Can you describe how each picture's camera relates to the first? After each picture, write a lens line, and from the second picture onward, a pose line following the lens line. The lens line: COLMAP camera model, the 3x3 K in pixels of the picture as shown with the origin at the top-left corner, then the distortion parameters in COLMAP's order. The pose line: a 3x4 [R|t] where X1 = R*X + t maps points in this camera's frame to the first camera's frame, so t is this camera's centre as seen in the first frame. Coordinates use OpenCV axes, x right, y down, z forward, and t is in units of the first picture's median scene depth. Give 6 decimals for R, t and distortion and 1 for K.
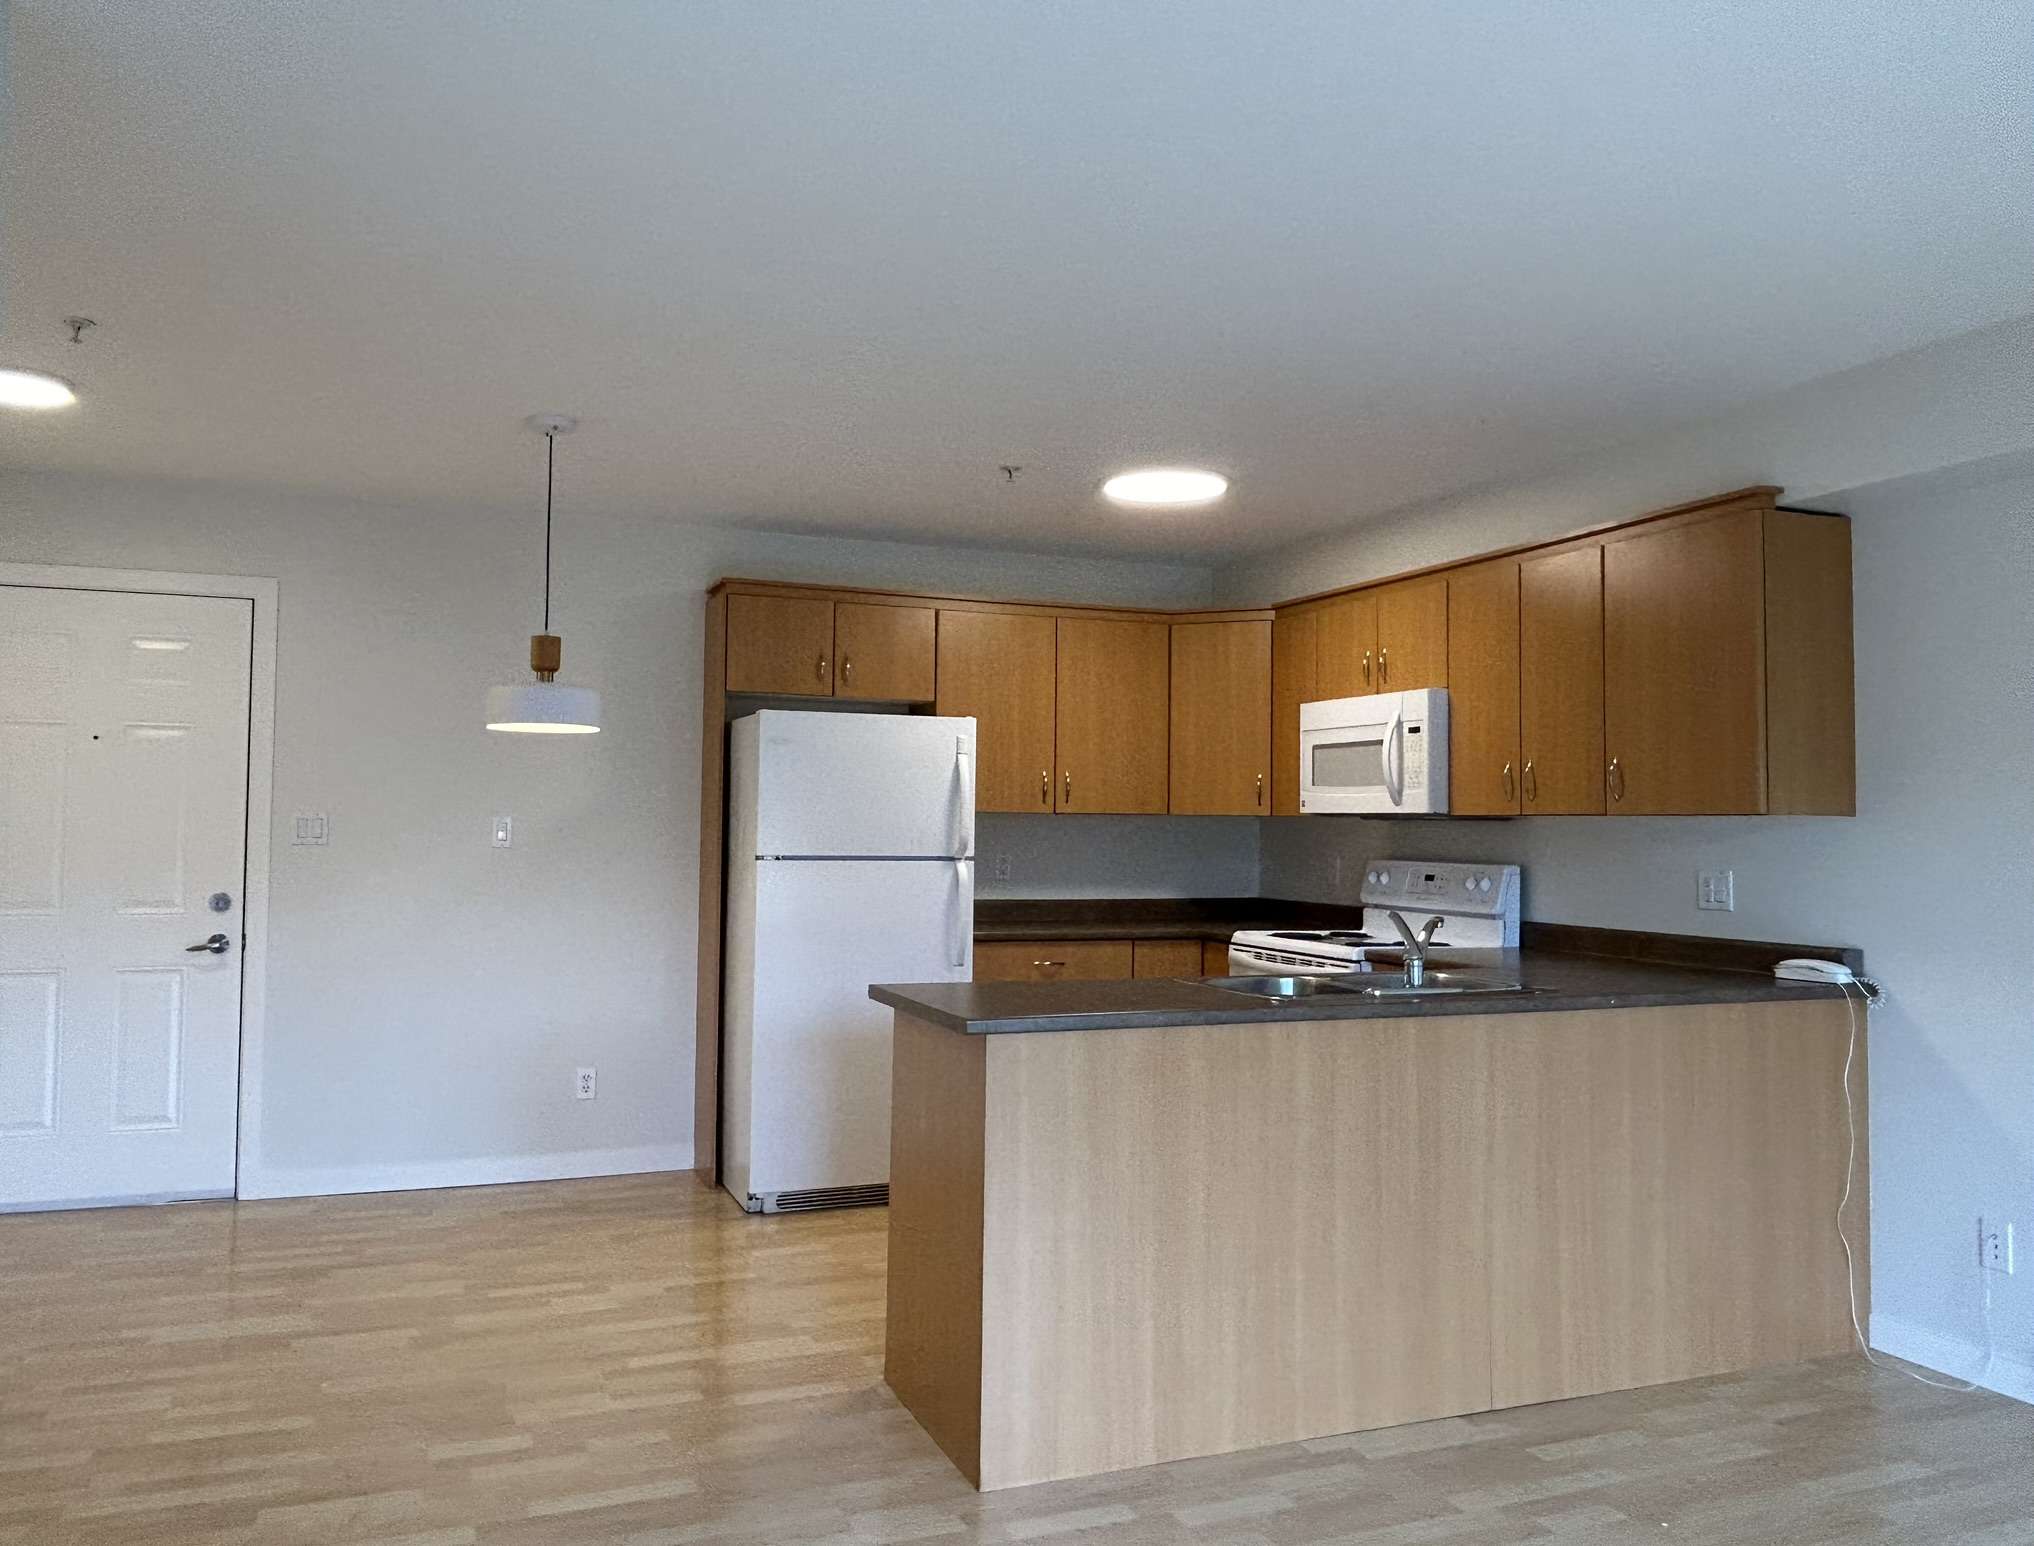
lens RADIAL K [[1469.3, 0, 1017.0], [0, 1469.3, 773.0], [0, 0, 1]] dist [0.000887, -0.000195]
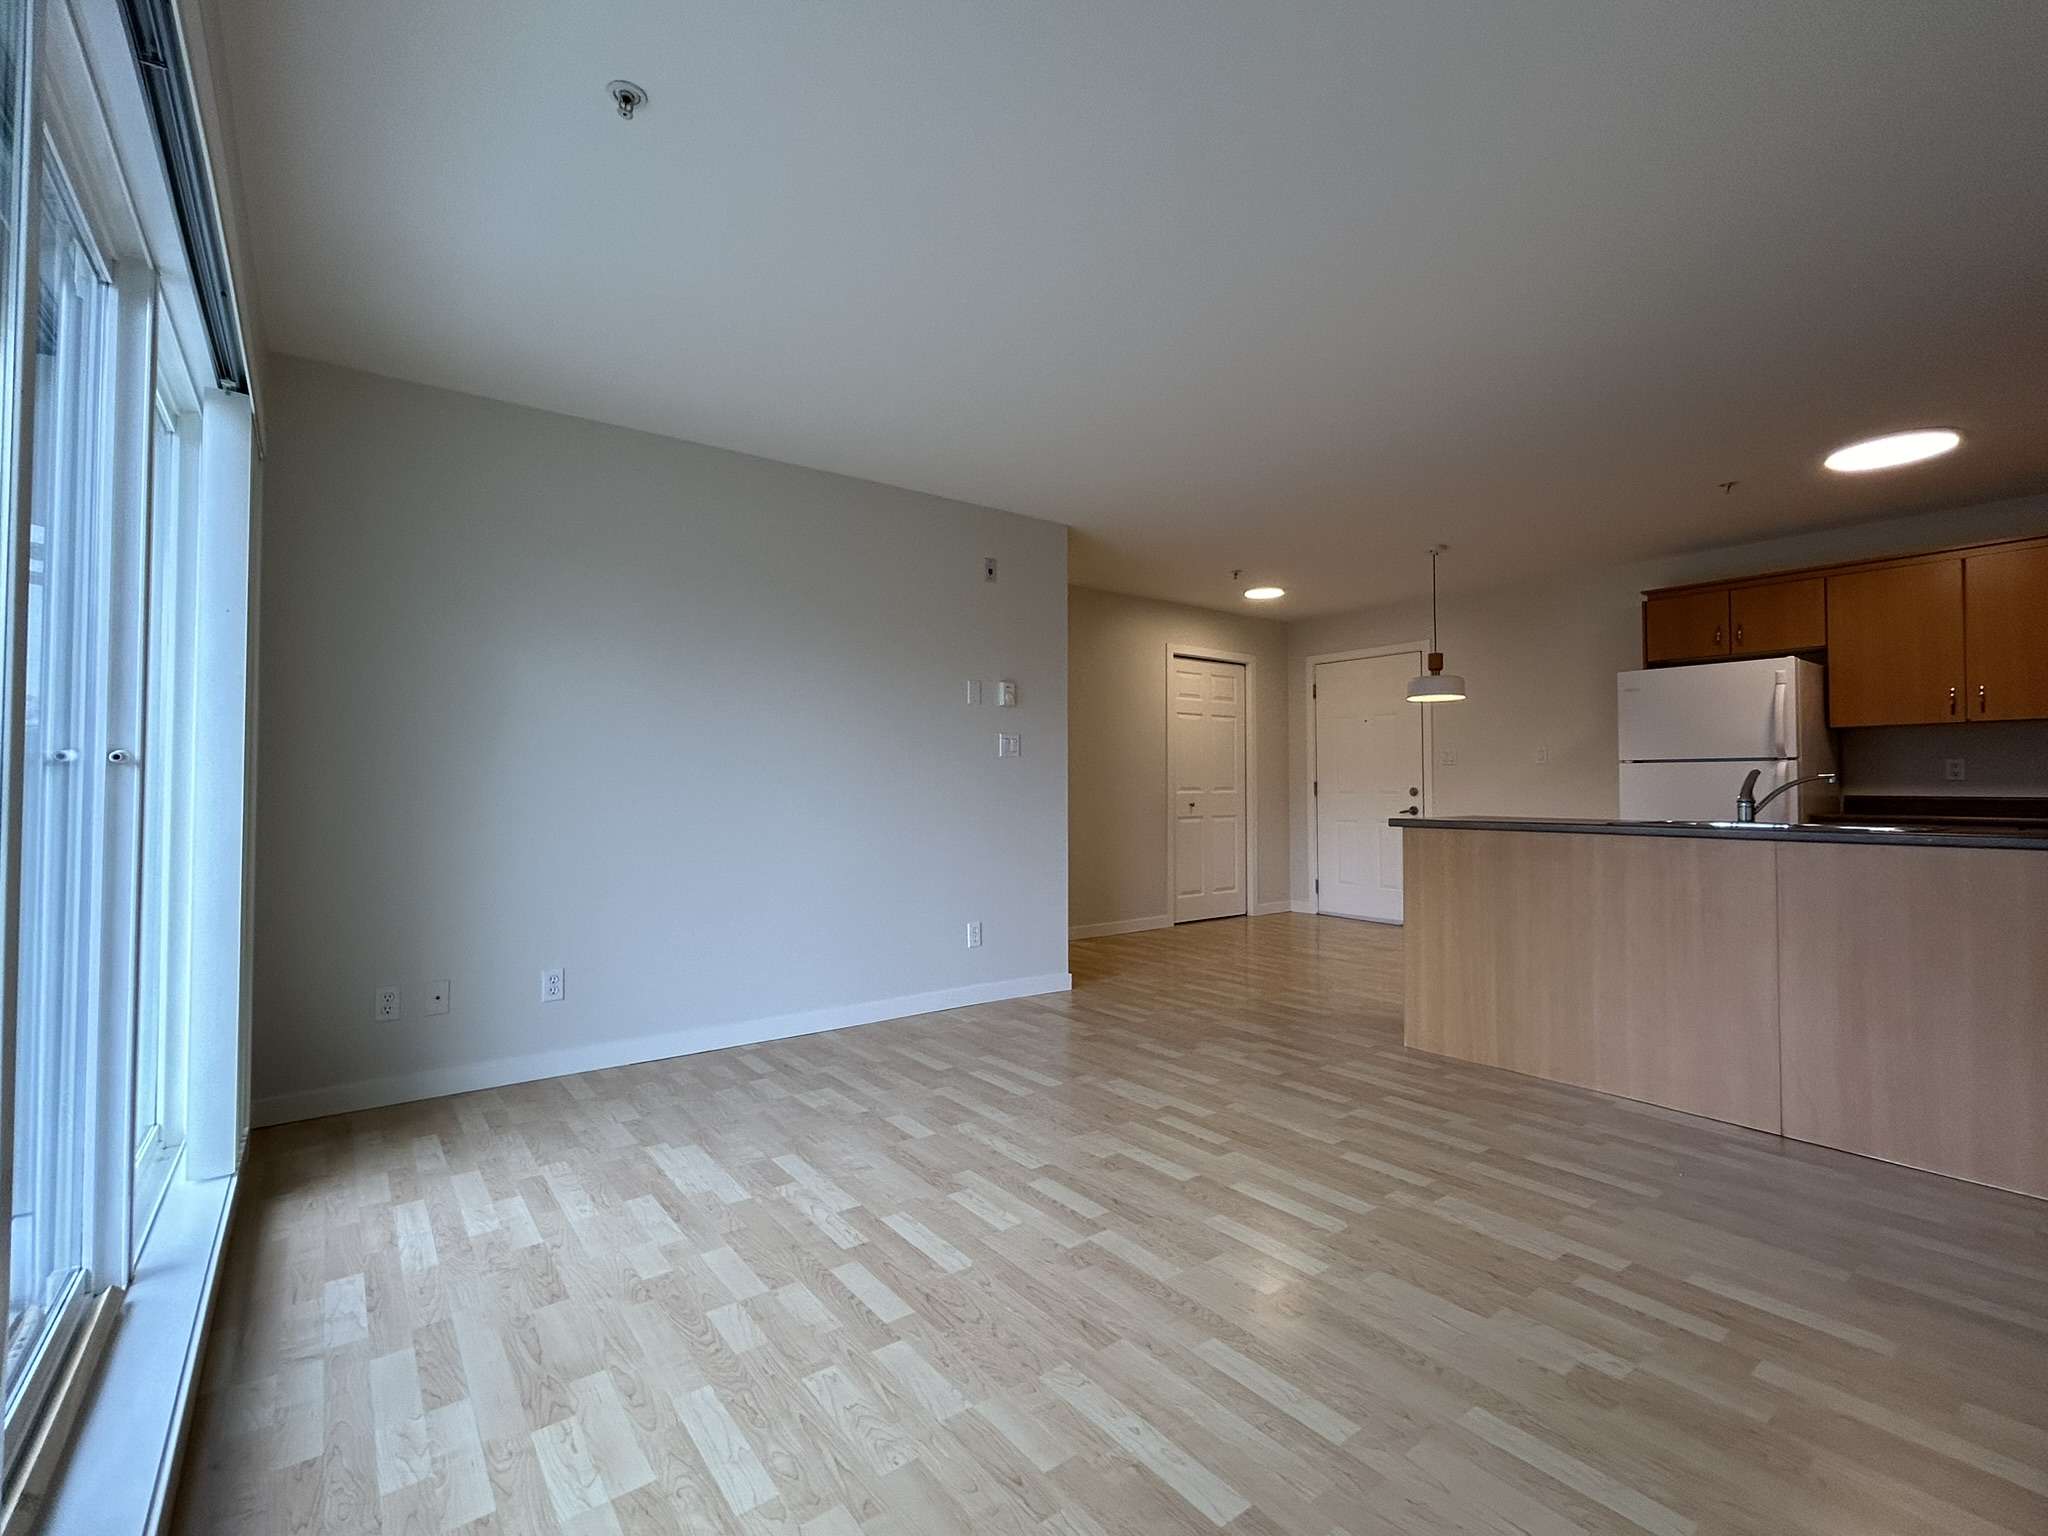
lens RADIAL K [[920.7, 0, 1024.0], [0, 920.7, 768.0], [0, 0, 1]] dist [0.000537, 0.000241]
pose [[0.278316, -0.028251, -0.960074, 0.600671], [0.045127, 0.998848, -0.016310, 0.048747], [0.959429, -0.038786, 0.279270, 0.068169]]
